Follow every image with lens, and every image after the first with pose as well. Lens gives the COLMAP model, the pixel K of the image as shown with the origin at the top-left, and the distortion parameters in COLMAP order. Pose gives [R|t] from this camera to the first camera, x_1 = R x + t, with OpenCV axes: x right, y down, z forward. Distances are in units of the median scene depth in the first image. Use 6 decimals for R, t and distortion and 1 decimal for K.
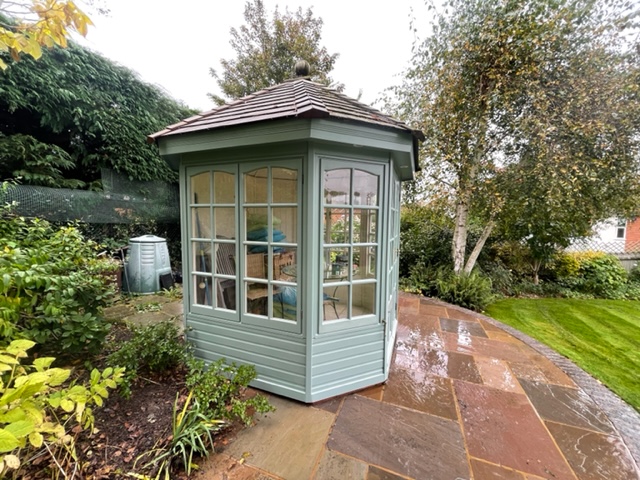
lens RADIAL K [[258.7, 0, 318.7], [0, 258.7, 238.1], [0, 0, 1]] dist [-0.006255, 0.000240]
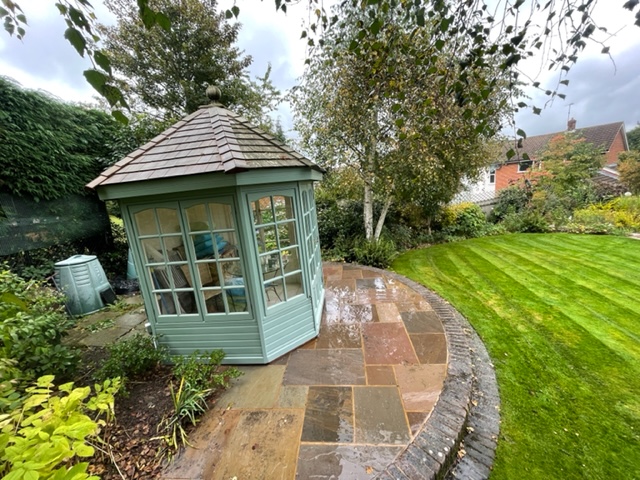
lens RADIAL K [[258.7, 0, 318.7], [0, 258.7, 238.1], [0, 0, 1]] dist [-0.006255, 0.000240]
pose [[0.957481, -0.160484, 0.239738, 0.003218], [0.130346, 0.981989, 0.136774, -0.105306], [-0.257370, -0.099710, 0.961155, -0.199759]]
